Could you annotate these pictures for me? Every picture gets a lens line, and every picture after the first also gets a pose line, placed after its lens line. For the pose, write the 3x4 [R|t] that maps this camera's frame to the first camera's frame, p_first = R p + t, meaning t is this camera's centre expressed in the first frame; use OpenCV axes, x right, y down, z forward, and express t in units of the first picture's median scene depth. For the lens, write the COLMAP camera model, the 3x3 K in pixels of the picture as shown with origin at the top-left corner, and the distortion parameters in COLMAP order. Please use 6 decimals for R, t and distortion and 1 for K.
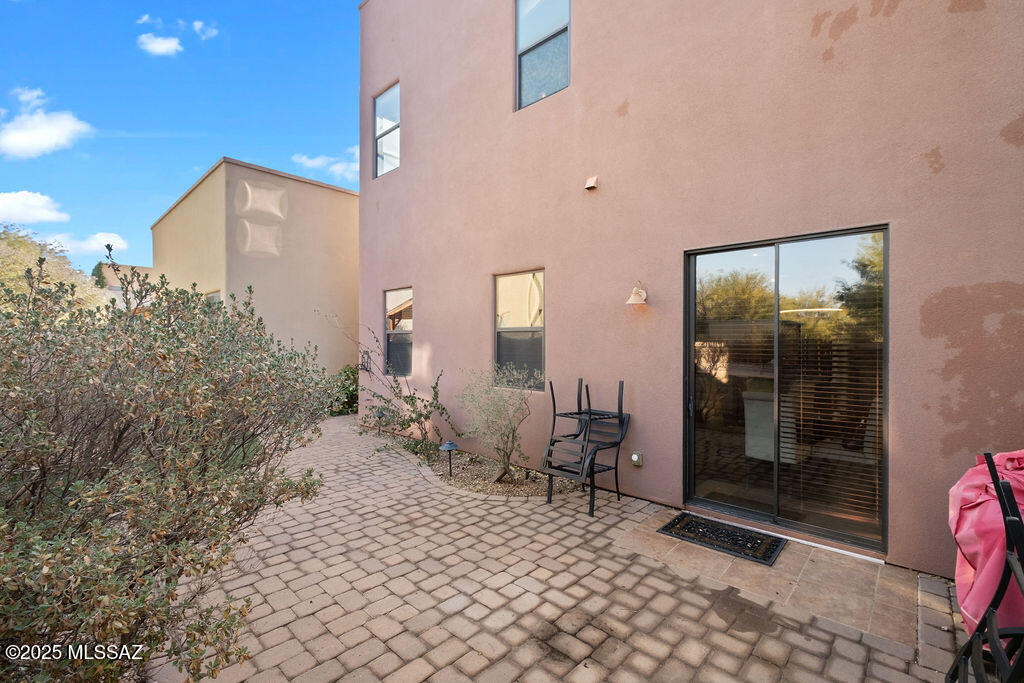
lens RADIAL K [[440.3, 0, 514.0], [0, 440.3, 334.2], [0, 0, 1]] dist [-0.006753, -0.000675]
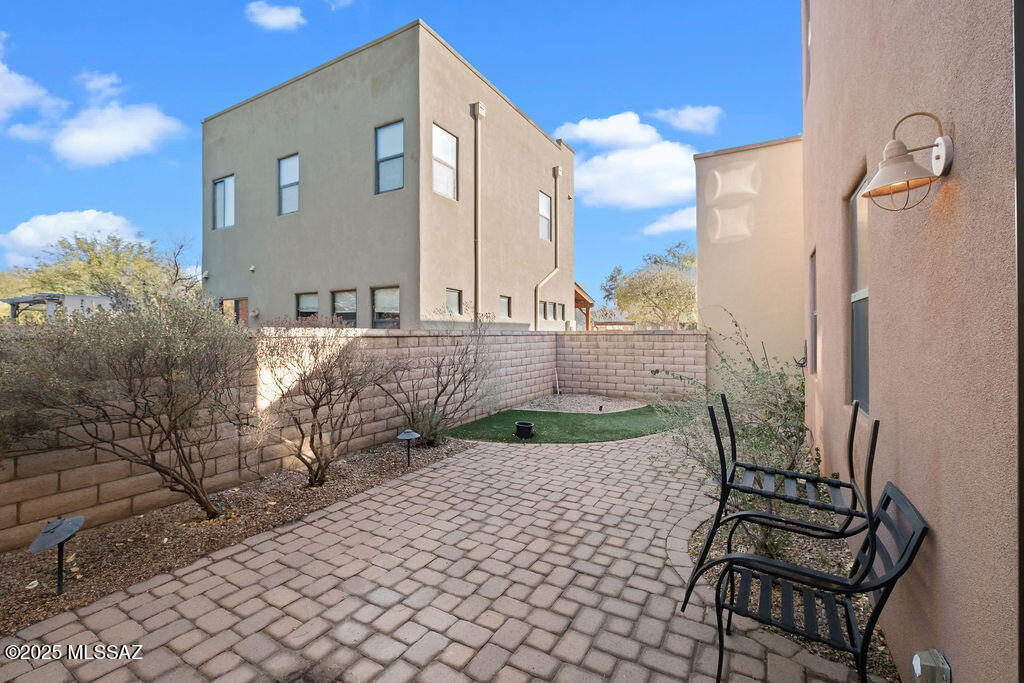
lens RADIAL K [[440.3, 0, 514.0], [0, 440.3, 334.2], [0, 0, 1]] dist [-0.006753, -0.000675]
pose [[0.242360, 0.003882, -0.970179, 0.561304], [0.013210, 0.999886, 0.007301, 0.030378], [0.970097, -0.014586, 0.242281, 0.694934]]
